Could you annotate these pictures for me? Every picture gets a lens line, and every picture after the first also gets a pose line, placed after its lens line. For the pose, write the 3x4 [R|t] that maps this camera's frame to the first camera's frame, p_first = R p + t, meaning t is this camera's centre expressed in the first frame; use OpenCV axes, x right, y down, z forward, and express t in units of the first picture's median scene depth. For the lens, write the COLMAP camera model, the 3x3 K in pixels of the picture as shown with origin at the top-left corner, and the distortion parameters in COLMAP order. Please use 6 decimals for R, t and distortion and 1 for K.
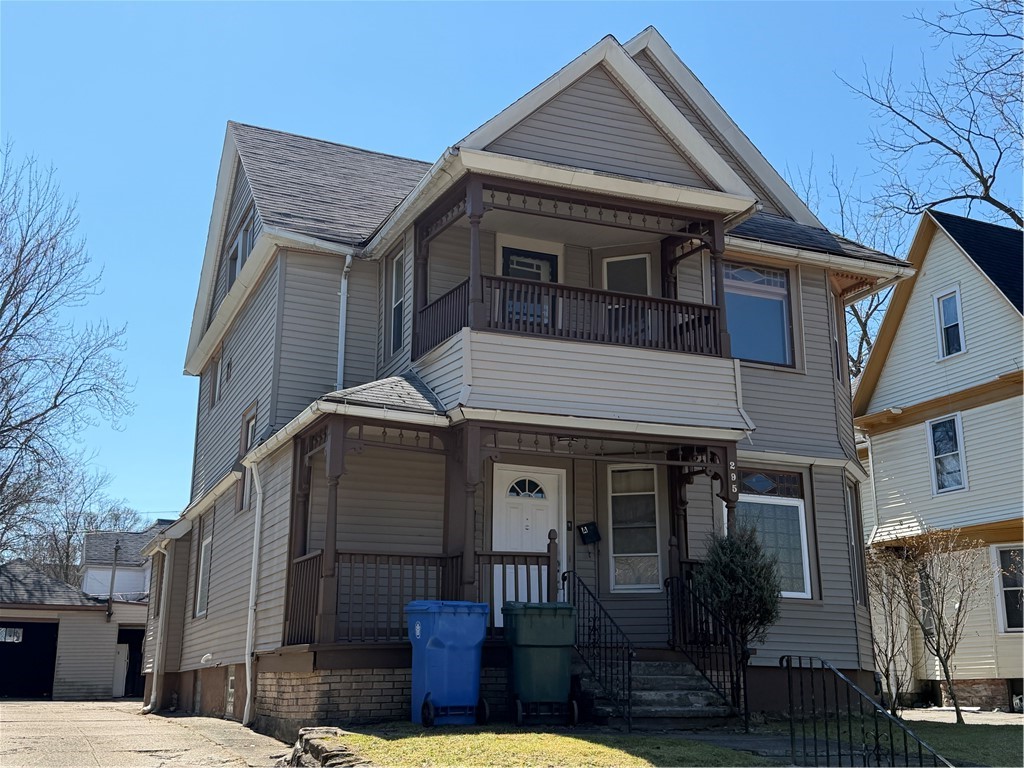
lens RADIAL K [[1146.3, 0, 507.6], [0, 1146.3, 384.3], [0, 0, 1]] dist [0.083119, 0.000000]
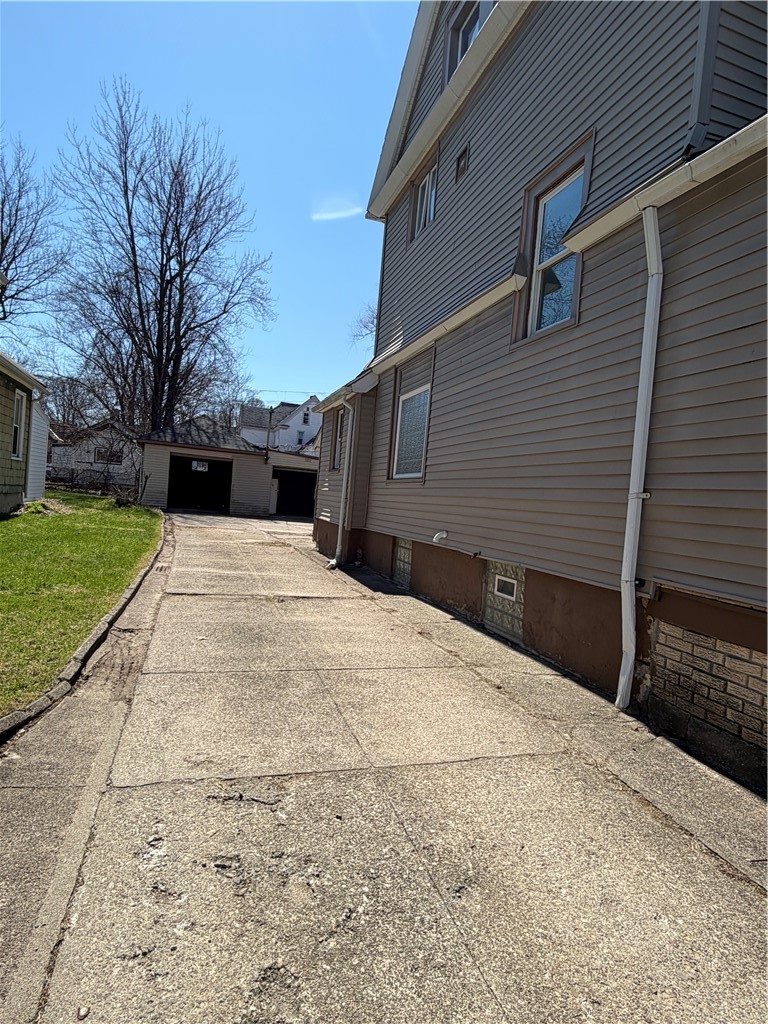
lens RADIAL K [[576.7, 0, 384.2], [0, 576.7, 511.0], [0, 0, 1]] dist [0.000060, -0.001397]
pose [[0.993346, 0.079924, -0.082919, -0.137240], [-0.054482, 0.960448, 0.273079, 0.059560], [0.101465, -0.266745, 0.958411, 0.323919]]
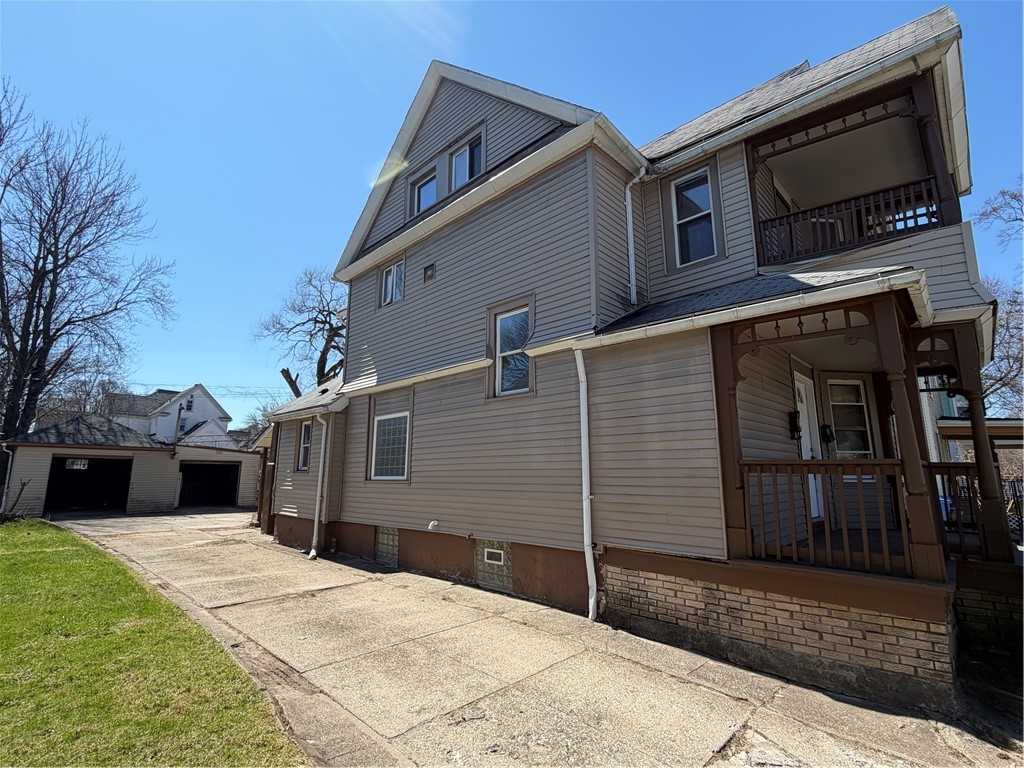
lens RADIAL K [[486.0, 0, 509.5], [0, 486.0, 382.1], [0, 0, 1]] dist [-0.000205, 0.000504]
pose [[0.920451, 0.070193, 0.384504, -0.196289], [-0.097694, 0.993834, 0.052437, 0.036018], [-0.378452, -0.085829, 0.921633, 0.287548]]
